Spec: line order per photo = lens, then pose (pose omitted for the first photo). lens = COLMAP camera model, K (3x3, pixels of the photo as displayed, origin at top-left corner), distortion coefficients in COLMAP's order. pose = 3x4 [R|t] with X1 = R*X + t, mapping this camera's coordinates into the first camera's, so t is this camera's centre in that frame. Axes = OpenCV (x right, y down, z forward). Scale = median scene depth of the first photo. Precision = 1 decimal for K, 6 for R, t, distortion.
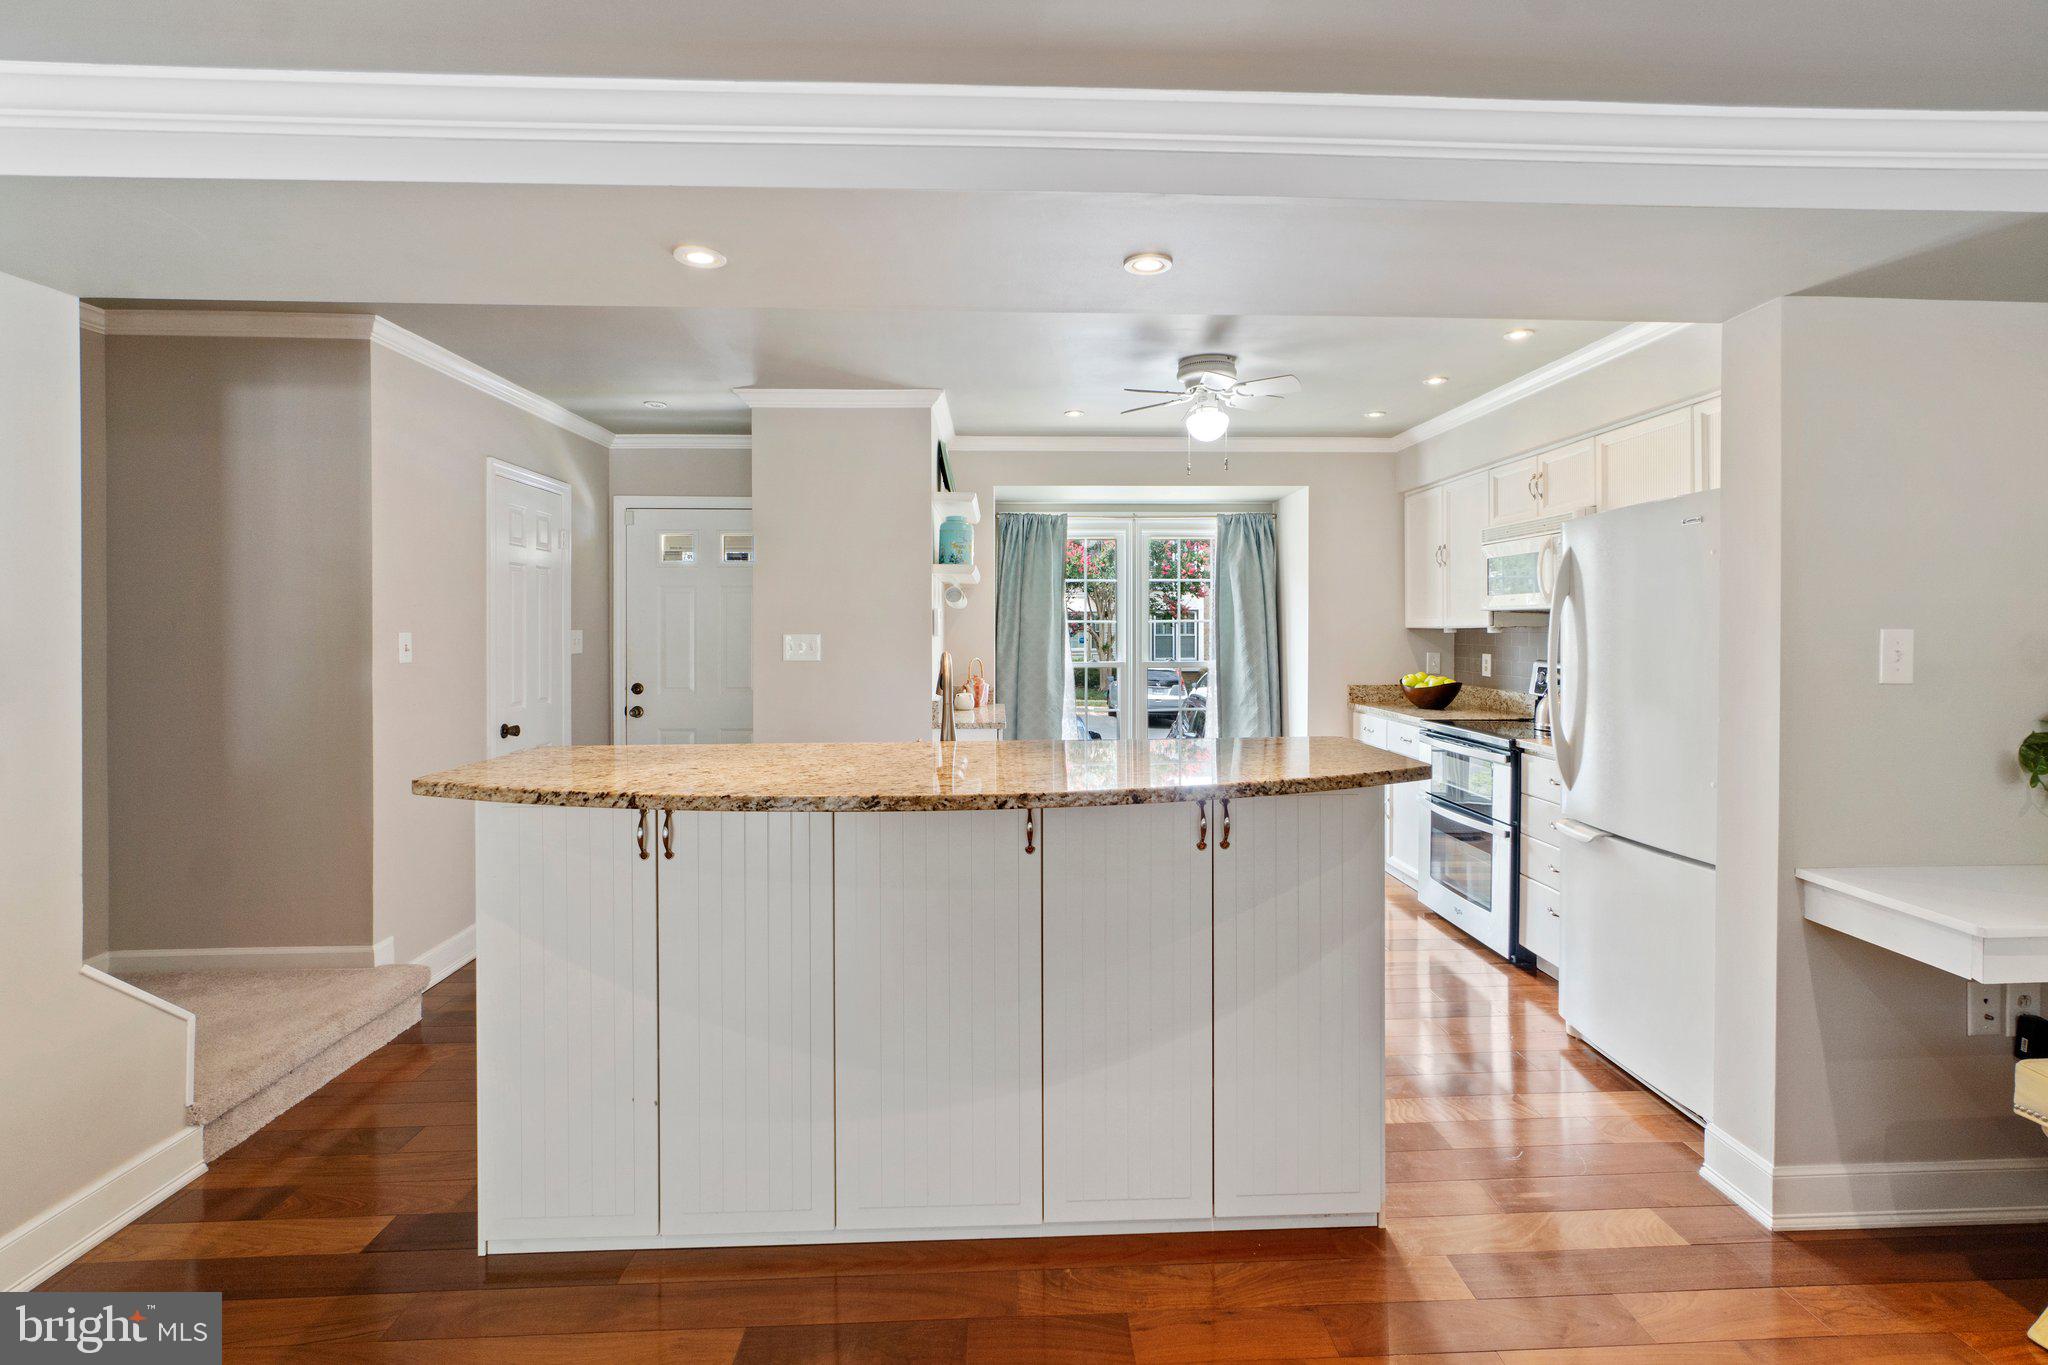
lens RADIAL K [[884.0, 0, 1027.2], [0, 884.0, 657.9], [0, 0, 1]] dist [-0.001942, 0.000273]
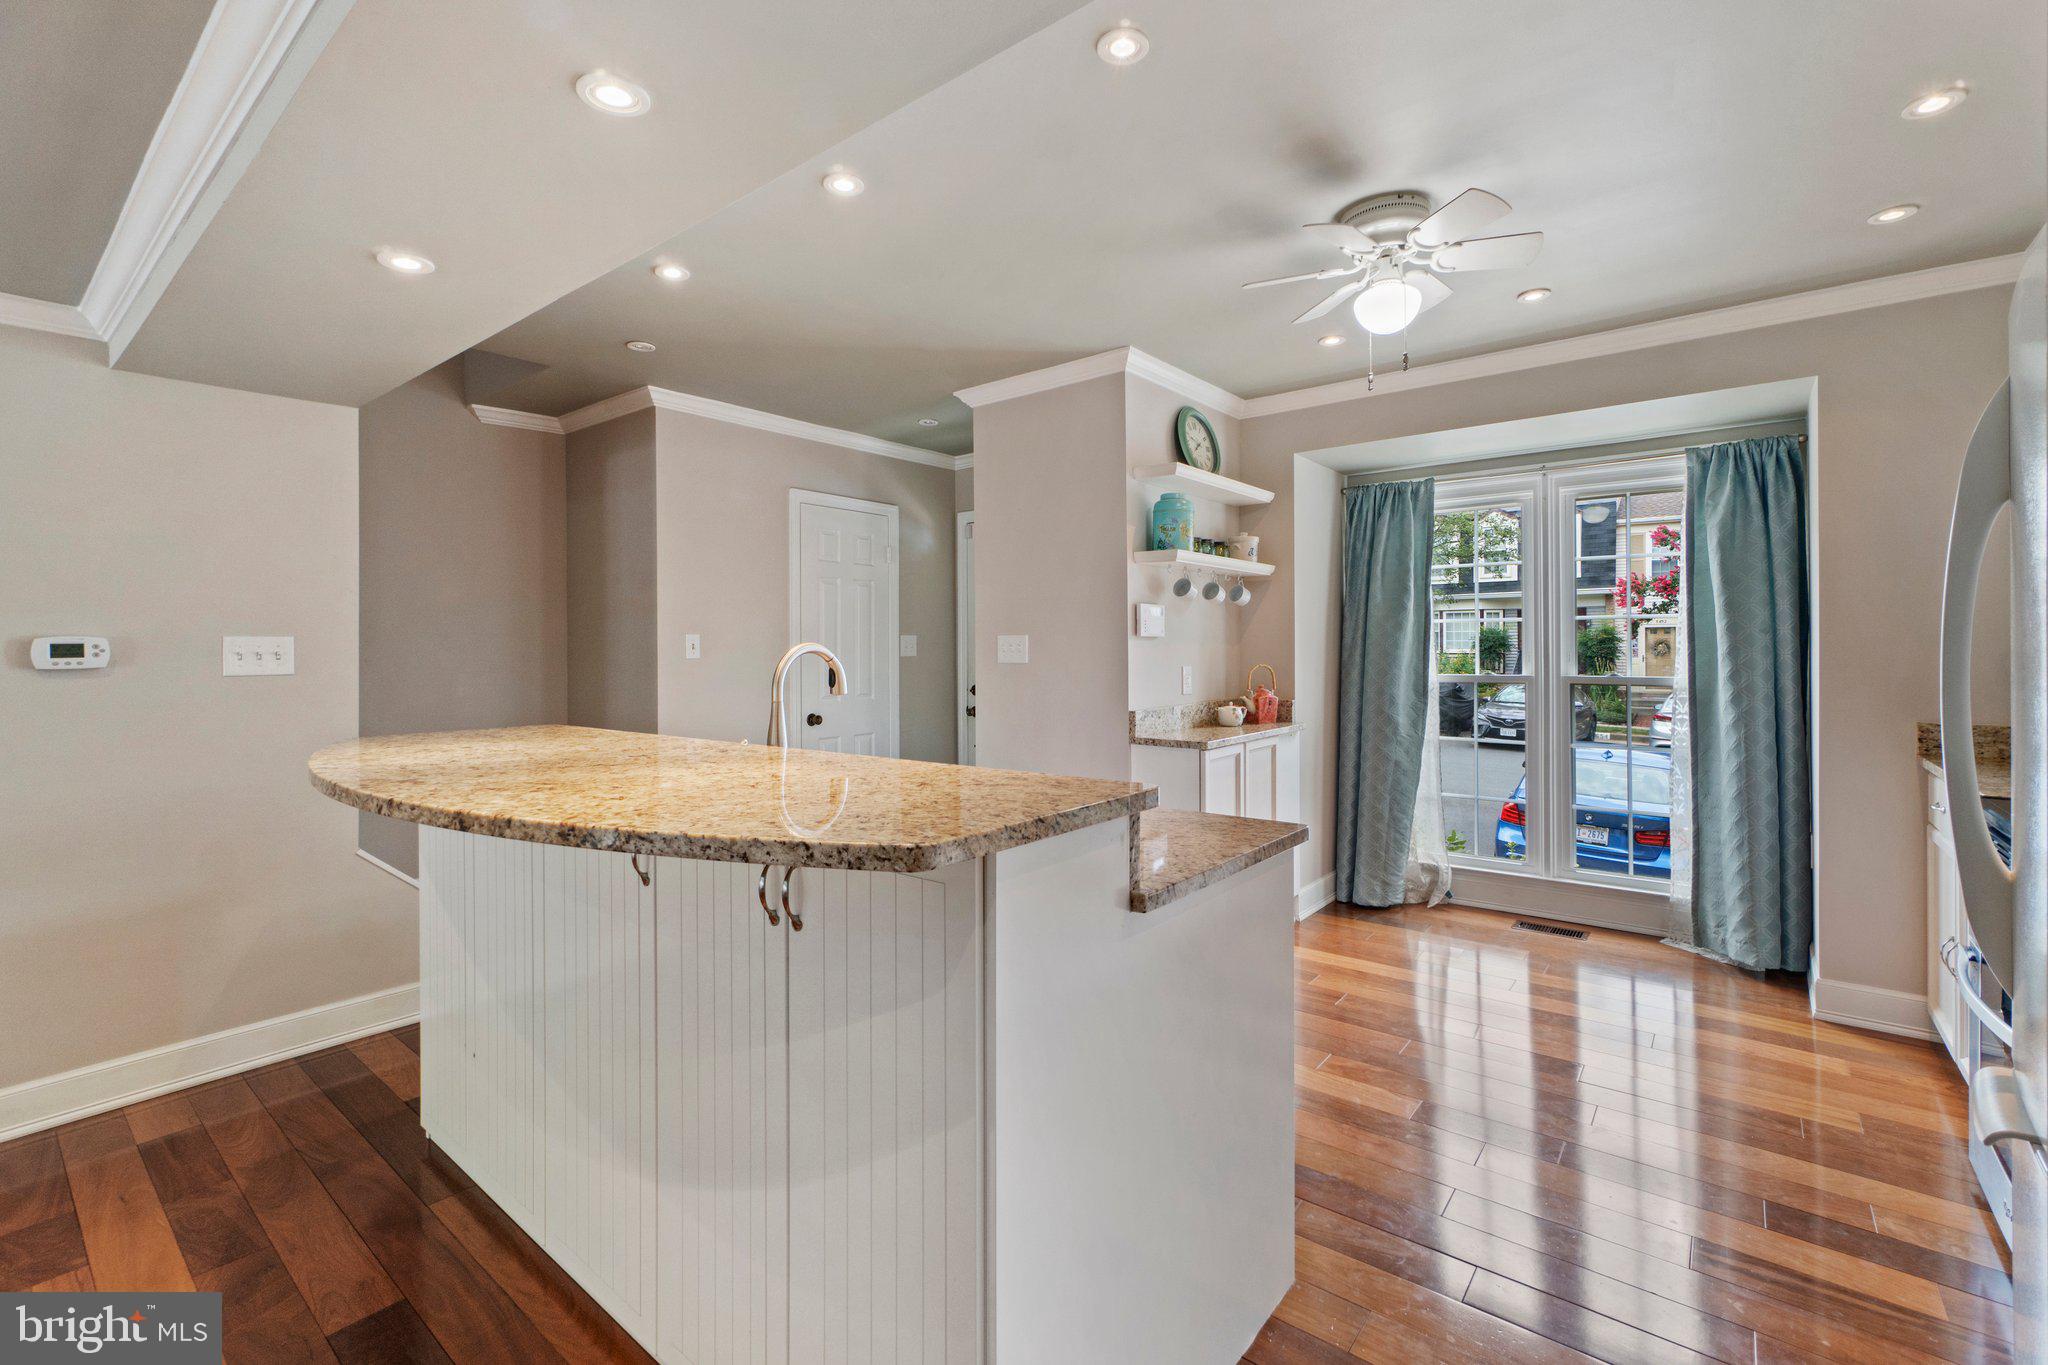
lens RADIAL K [[878.3, 0, 1044.2], [0, 878.3, 651.8], [0, 0, 1]] dist [-0.007304, -0.000186]
pose [[0.759974, 0.002395, -0.649950, 0.373248], [-0.018287, 0.999676, -0.017699, 0.006974], [0.649697, 0.025336, 0.759771, 0.289436]]
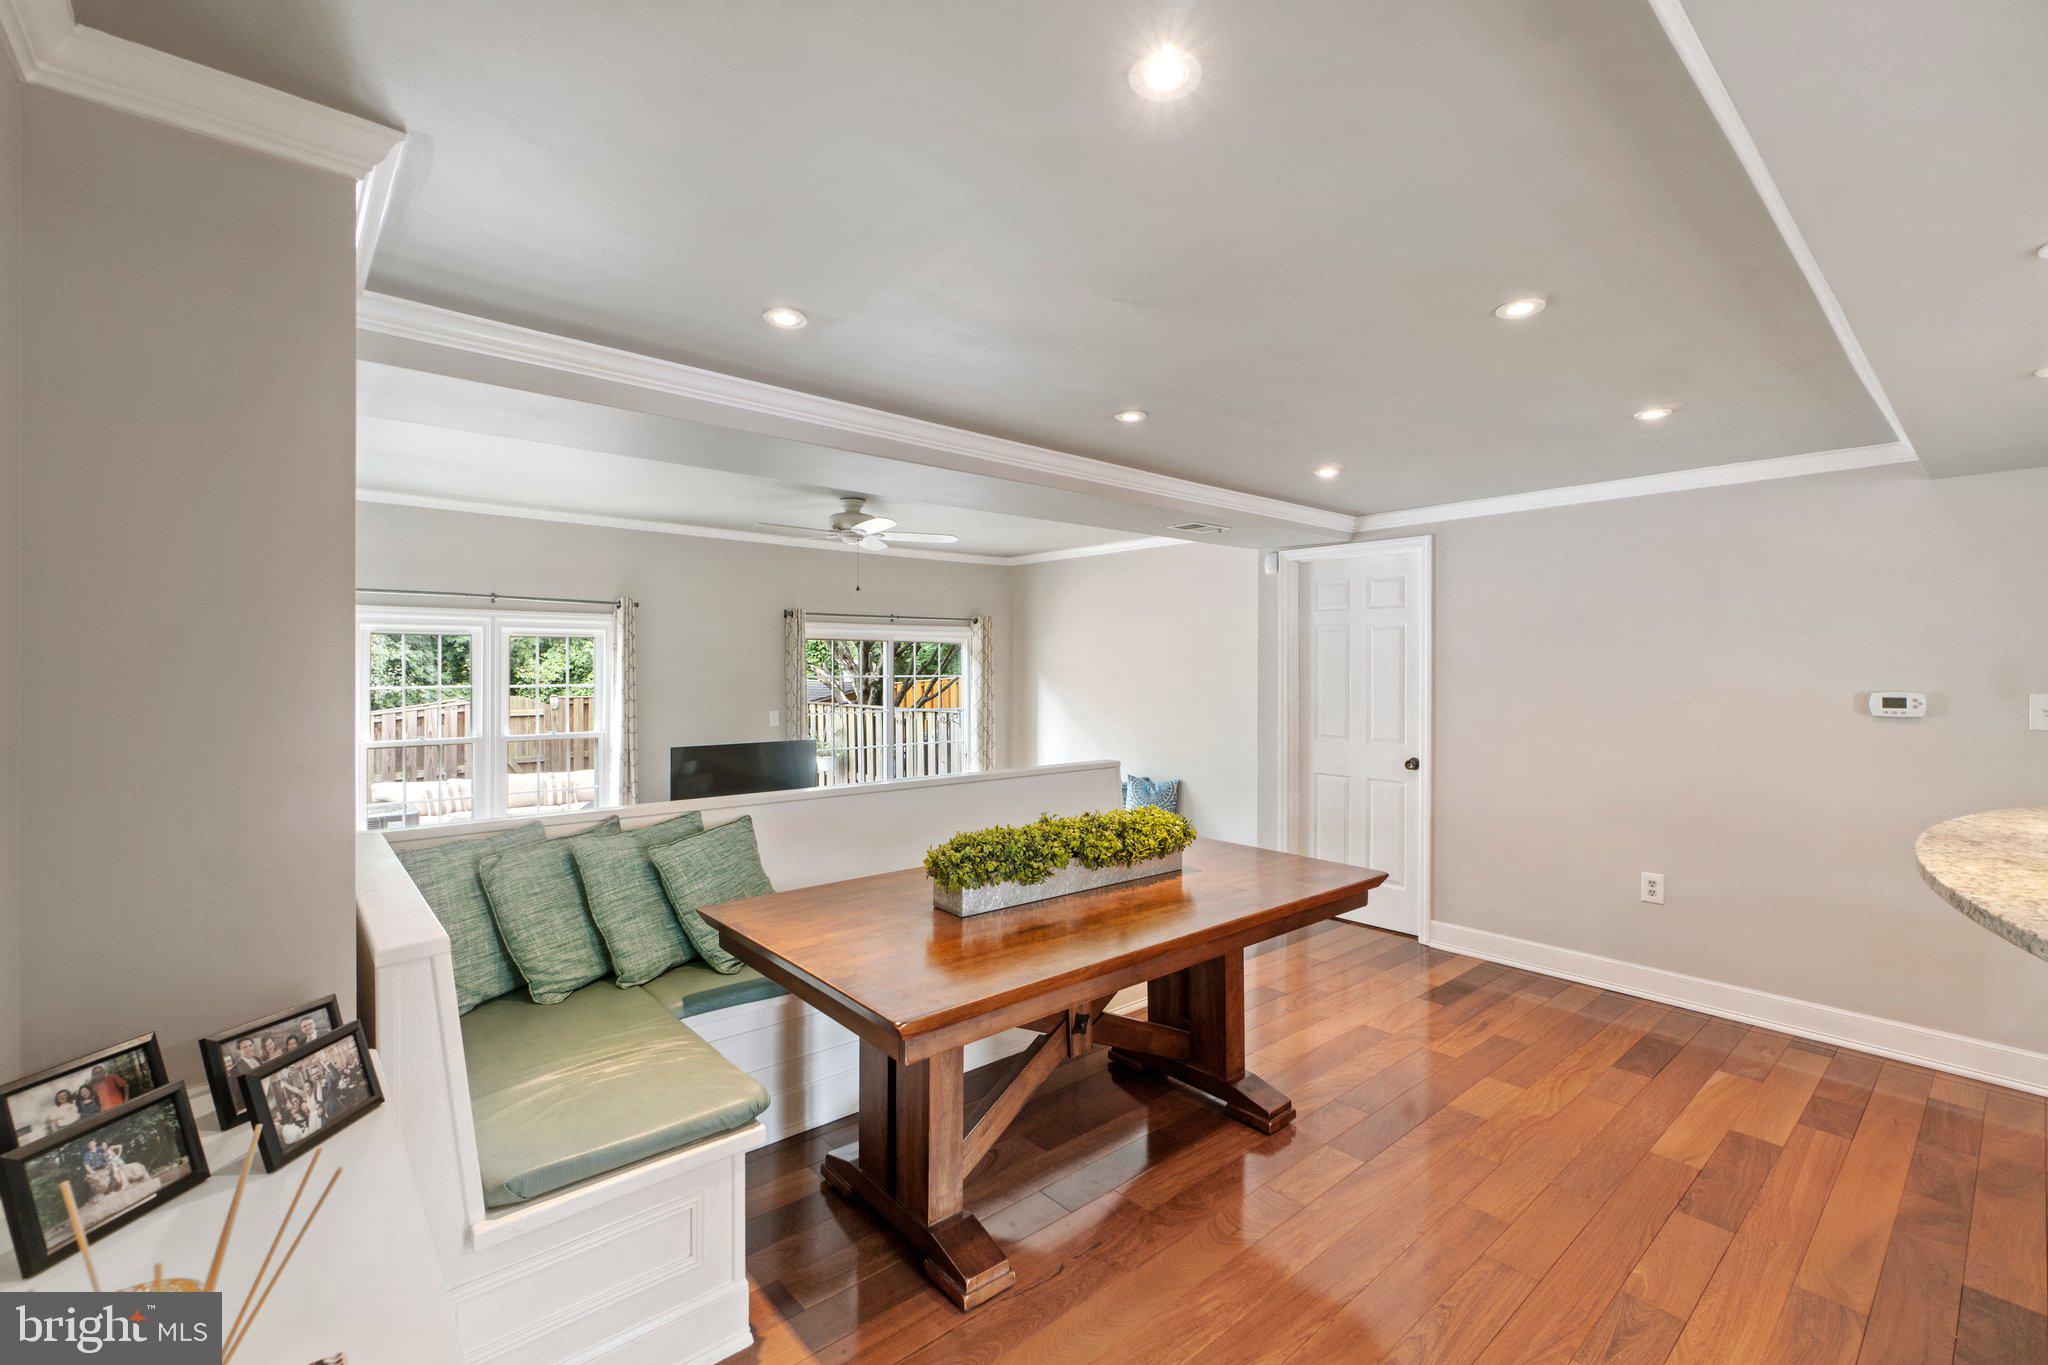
lens RADIAL K [[884.0, 0, 1027.2], [0, 884.0, 657.9], [0, 0, 1]] dist [-0.001942, 0.000273]
pose [[-0.781054, -0.003204, -0.624455, 0.587886], [-0.021417, 0.999536, 0.021659, -0.032020], [0.624096, 0.030291, -0.780760, 0.435141]]
